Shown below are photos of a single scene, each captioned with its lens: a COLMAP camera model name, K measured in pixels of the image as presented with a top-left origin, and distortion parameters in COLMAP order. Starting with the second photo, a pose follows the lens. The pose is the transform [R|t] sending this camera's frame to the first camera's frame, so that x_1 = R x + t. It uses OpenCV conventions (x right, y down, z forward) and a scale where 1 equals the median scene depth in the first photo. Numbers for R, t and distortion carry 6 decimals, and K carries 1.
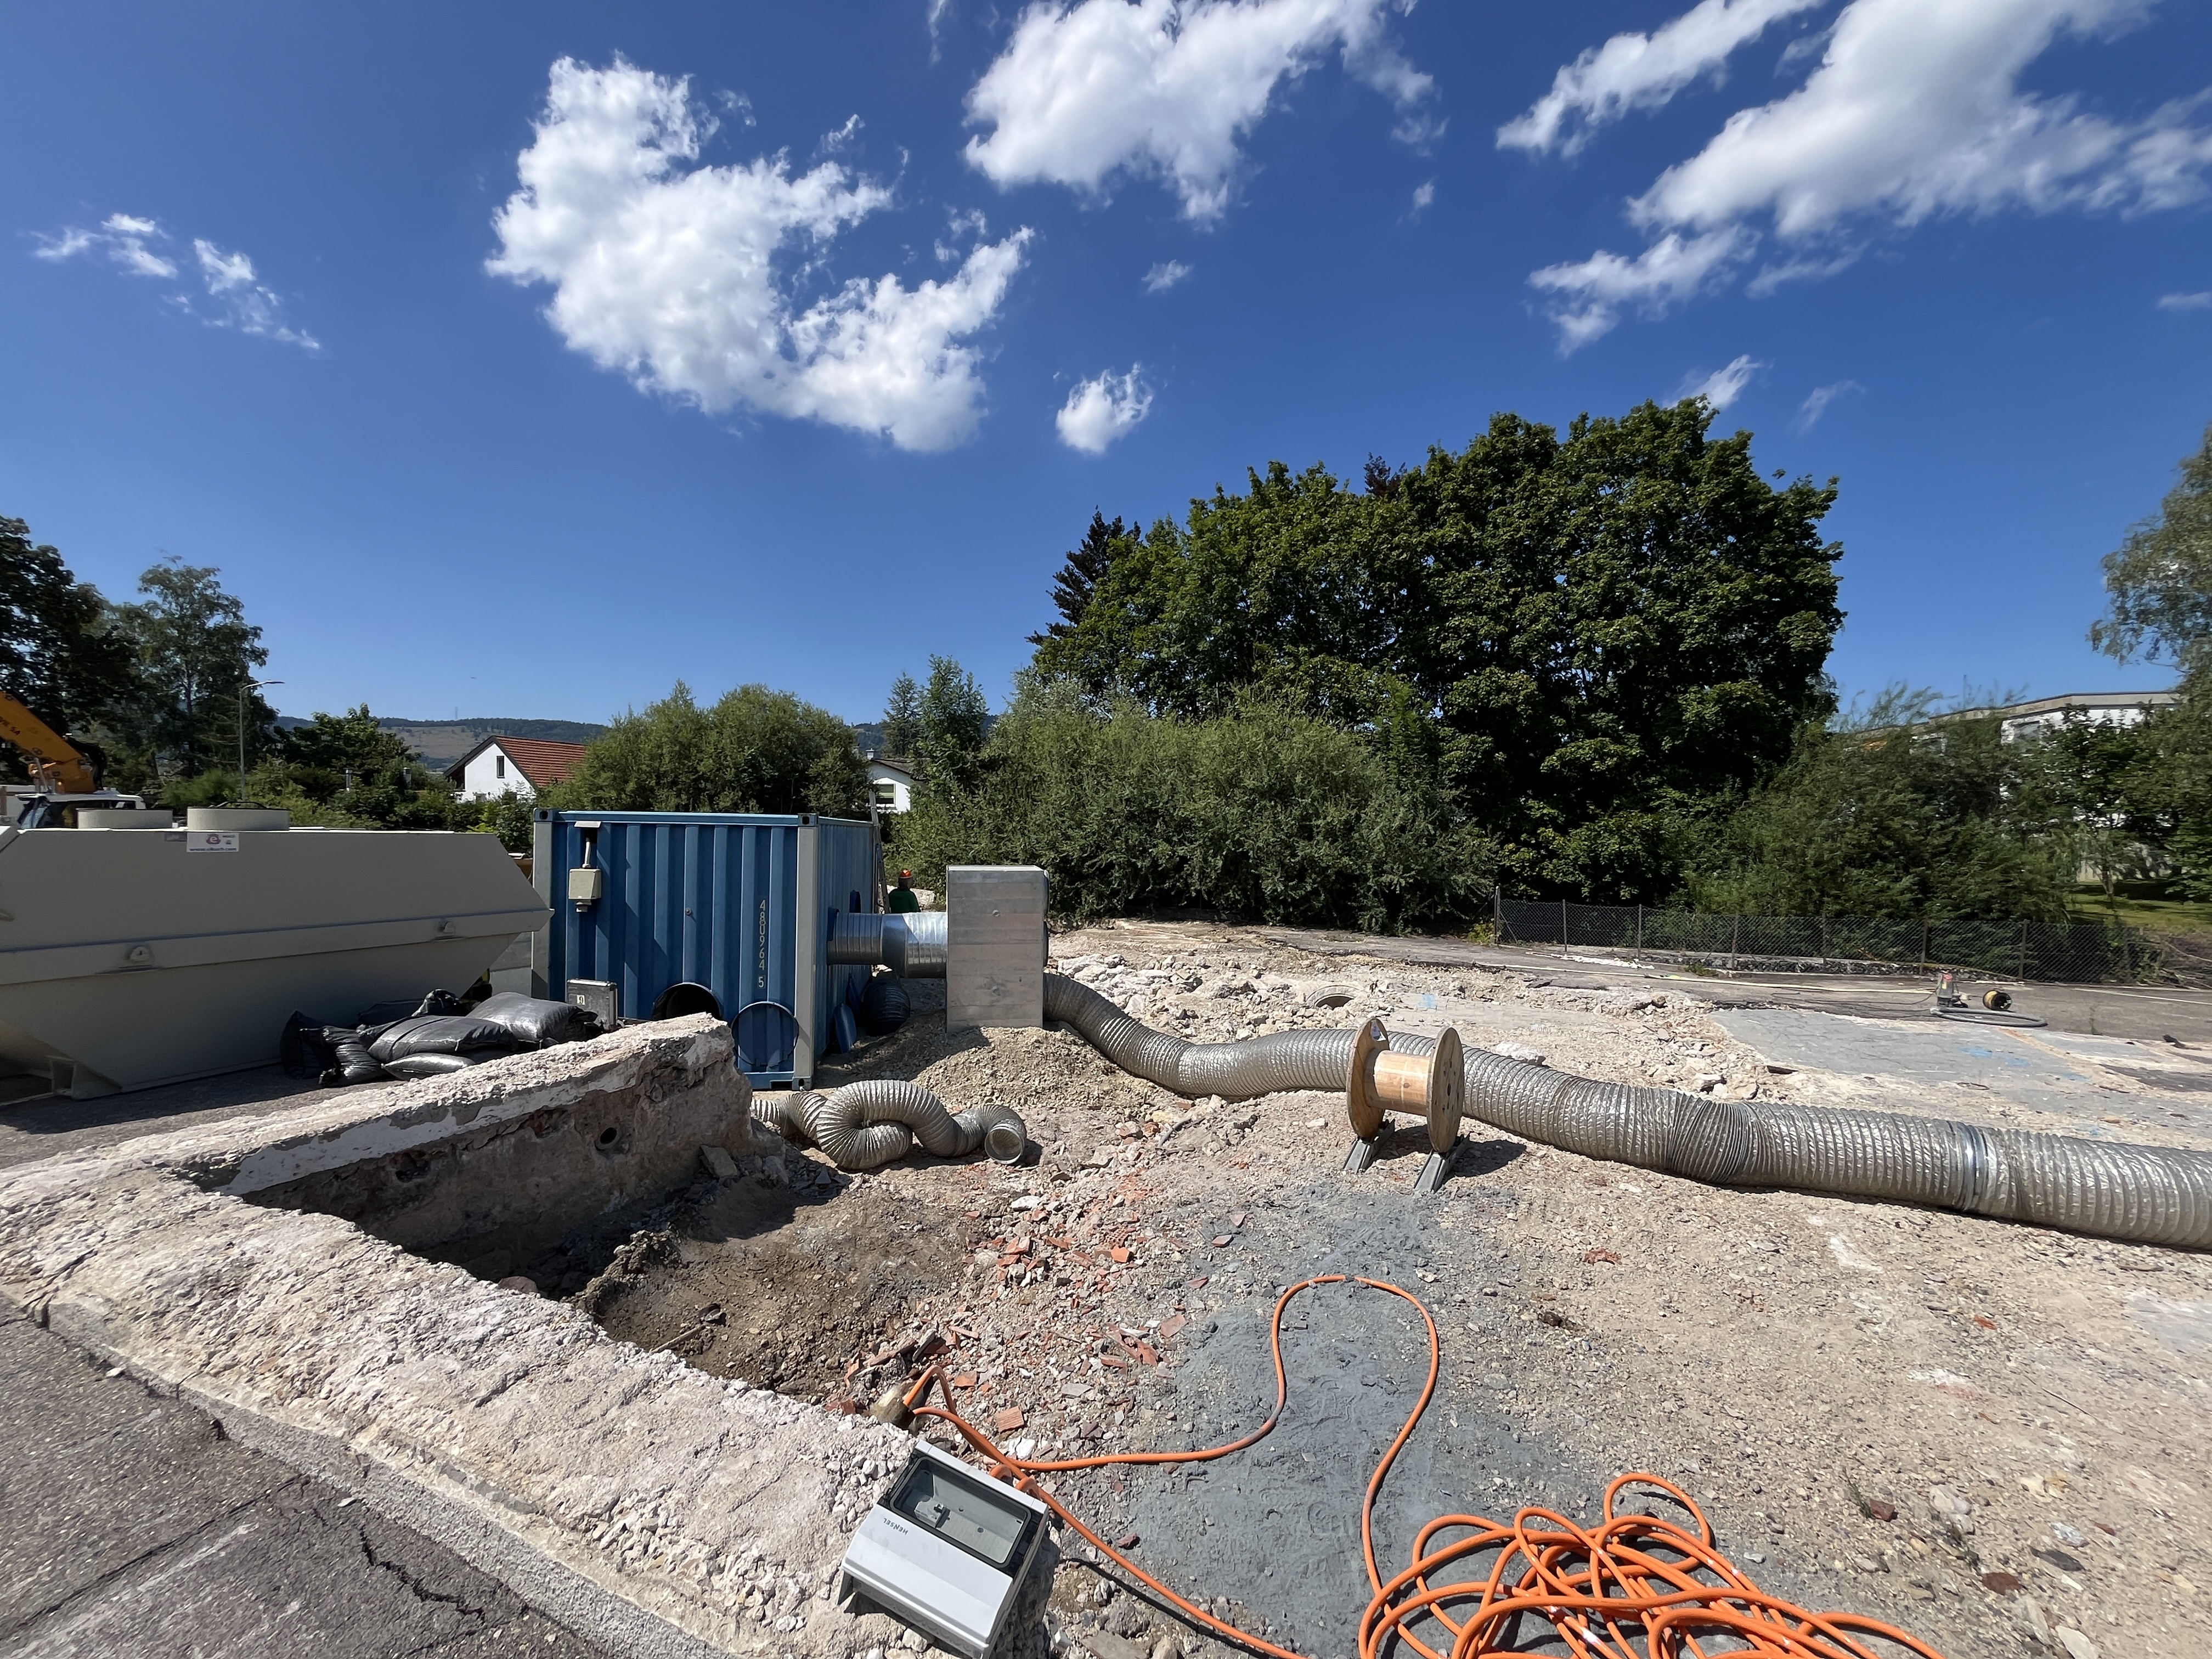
lens RADIAL K [[893.5, 0, 1104.1], [0, 893.5, 834.8], [0, 0, 1]] dist [0.000067, -0.008057]
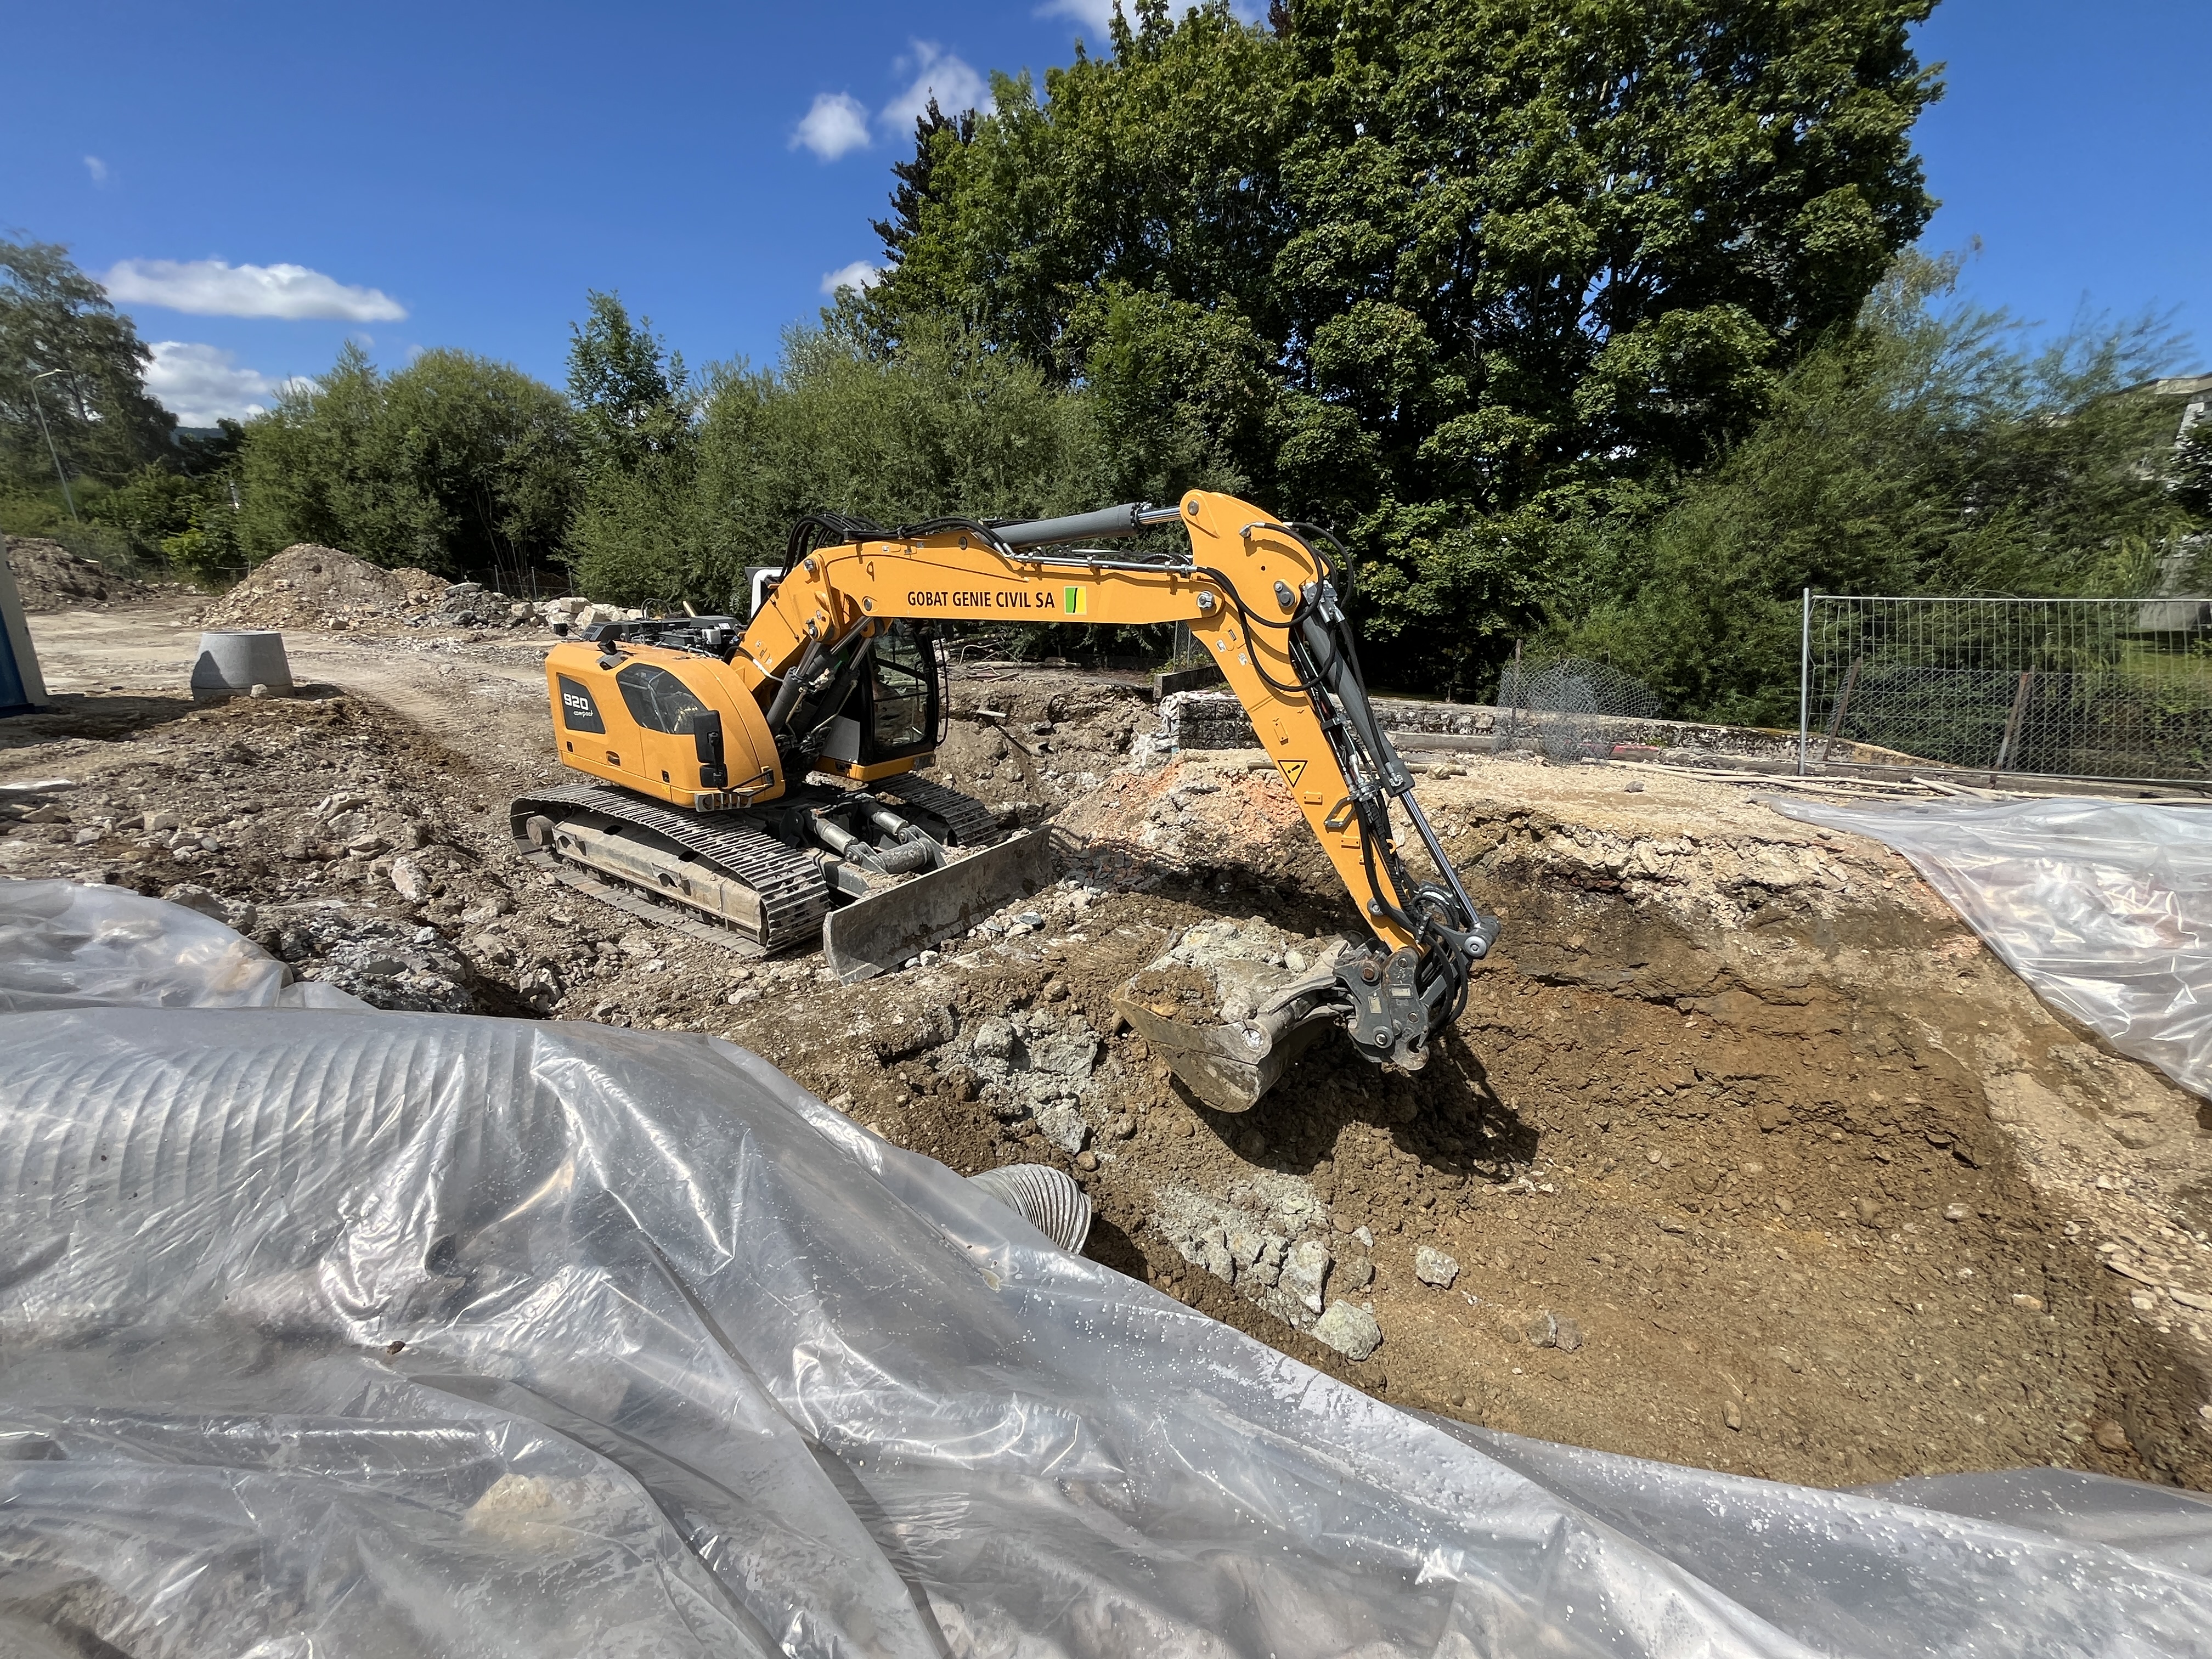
lens RADIAL K [[889.1, 0, 1098.3], [0, 889.1, 840.9], [0, 0, 1]] dist [-0.000195, 0.000129]
pose [[0.995387, 0.037542, -0.088293, 0.279465], [-0.011231, 0.959531, 0.281379, 0.026641], [0.095284, -0.279090, 0.955526, 0.169673]]
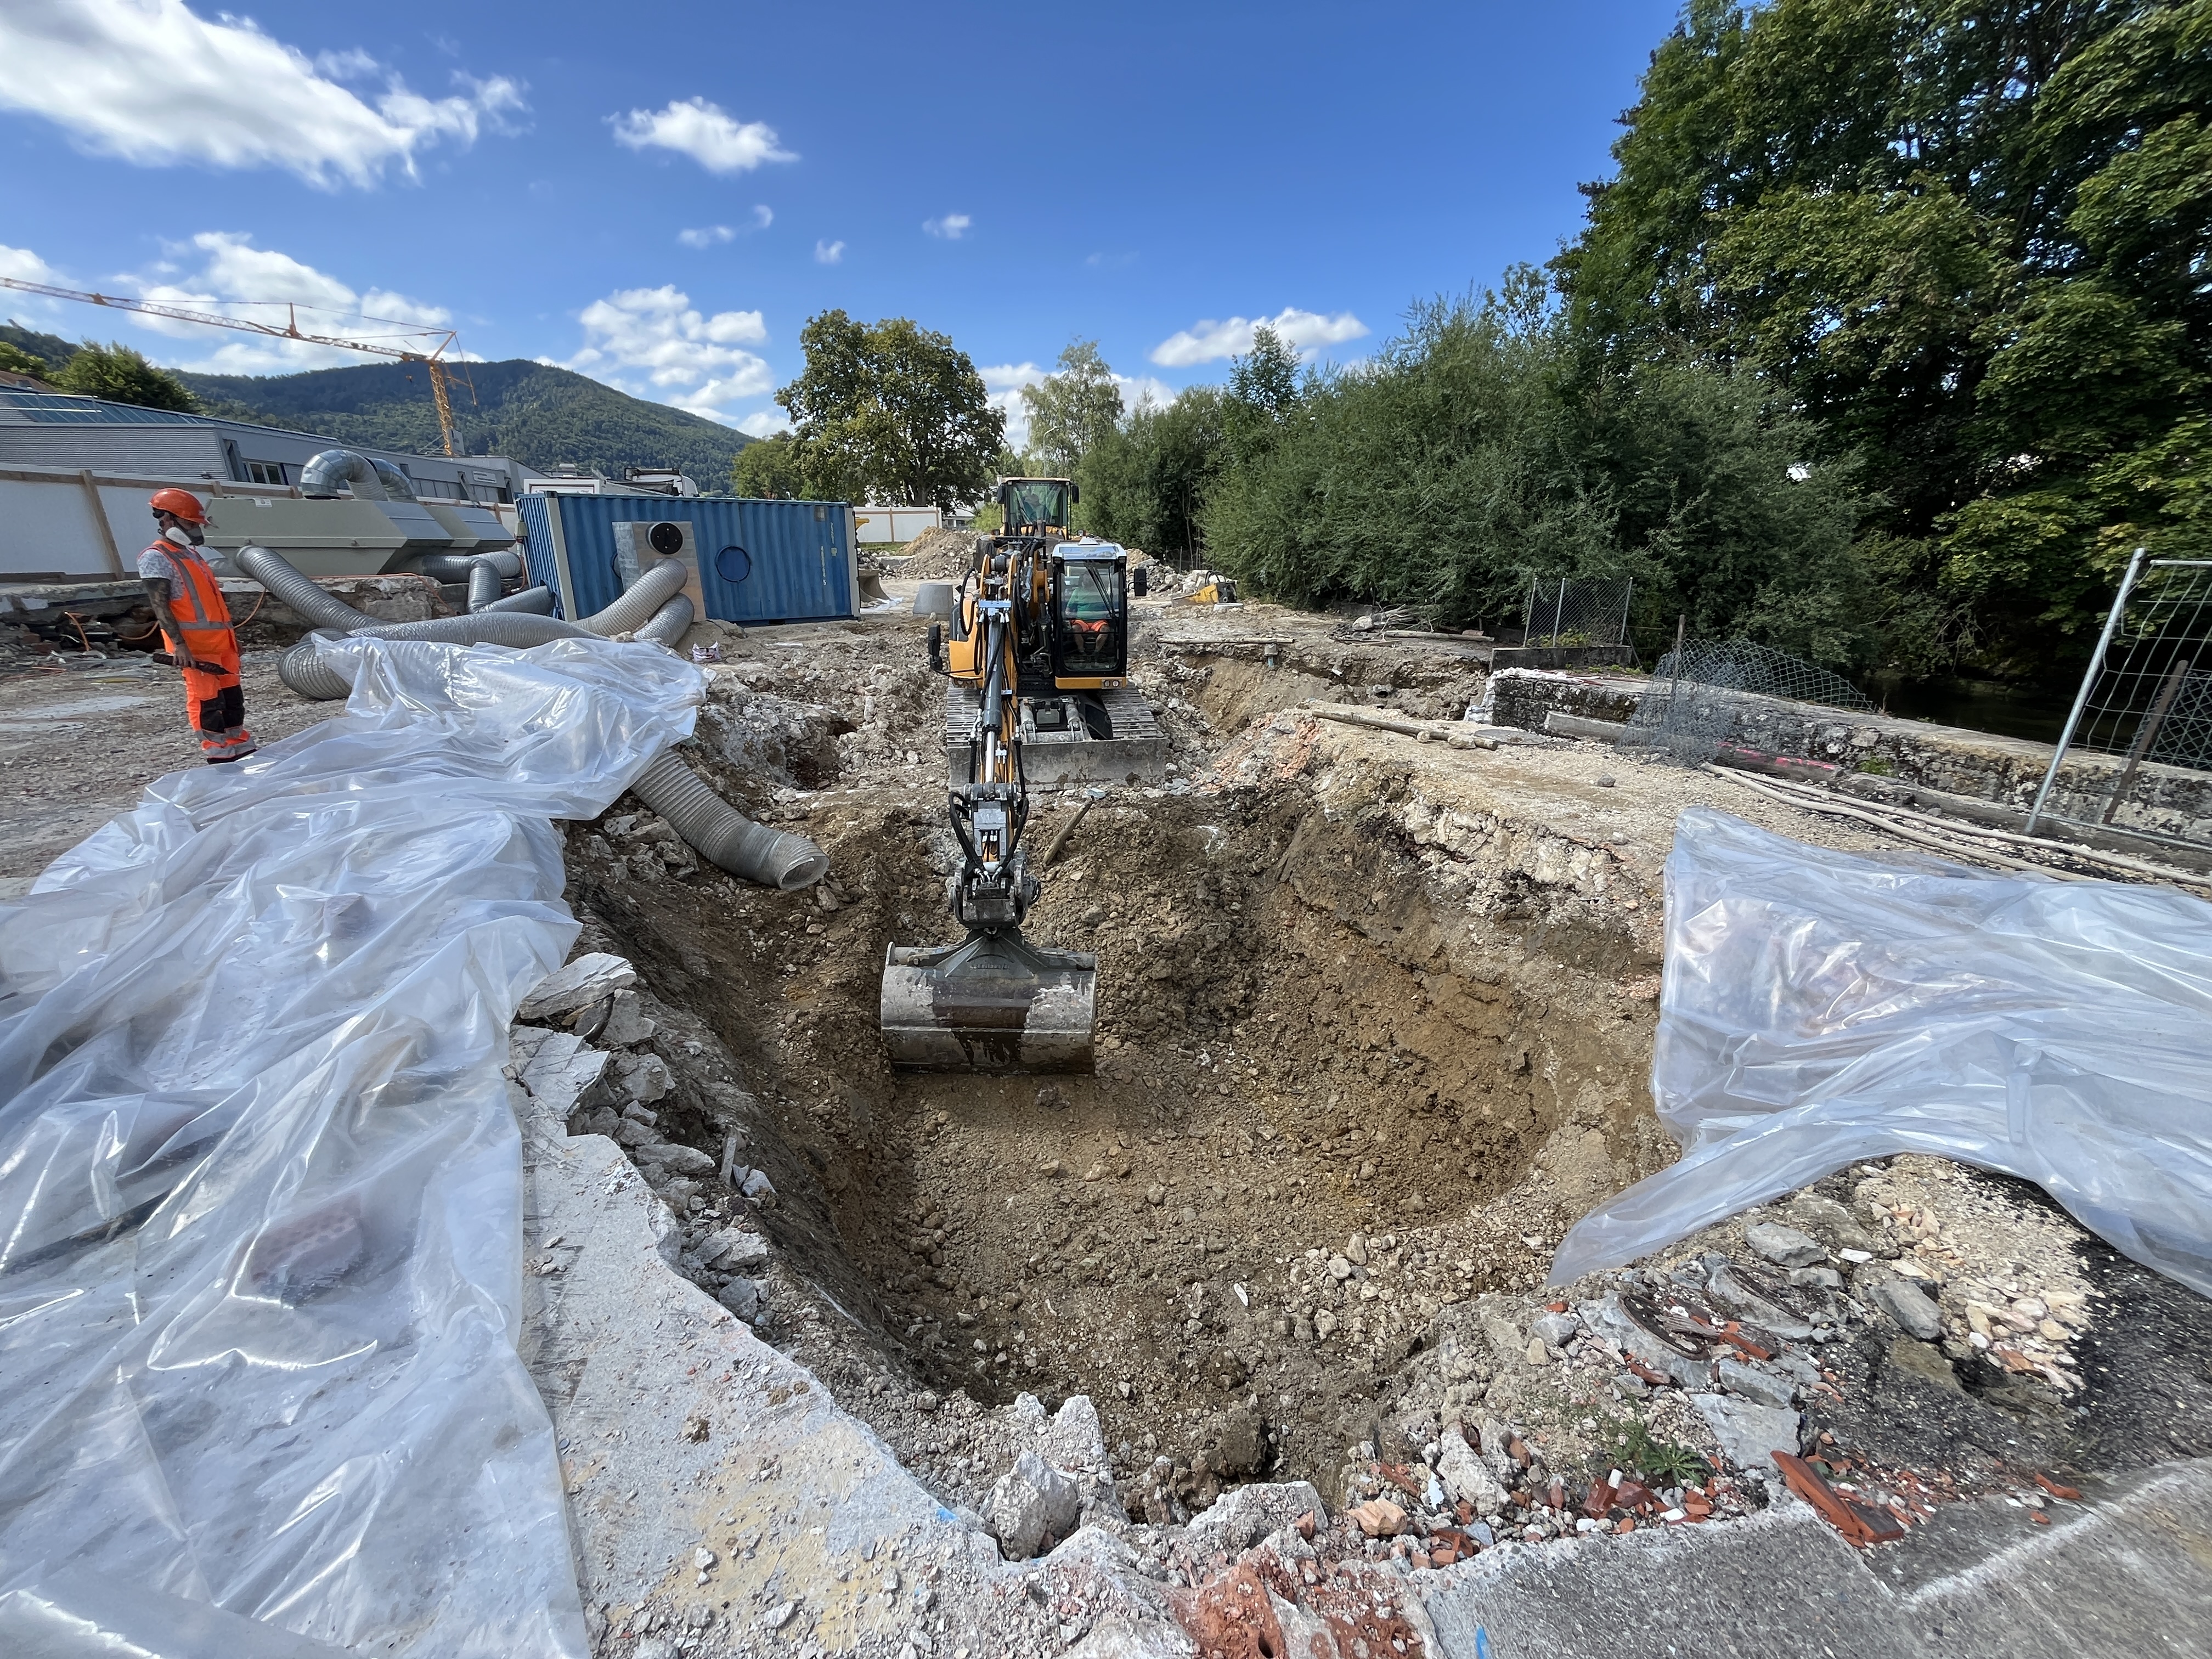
lens RADIAL K [[889.1, 0, 1098.3], [0, 889.1, 840.9], [0, 0, 1]] dist [-0.000195, 0.000129]
pose [[0.587084, 0.253911, -0.768675, 0.532685], [-0.007443, 0.951190, 0.308516, 0.028787], [0.809491, -0.175404, 0.560319, 0.207310]]
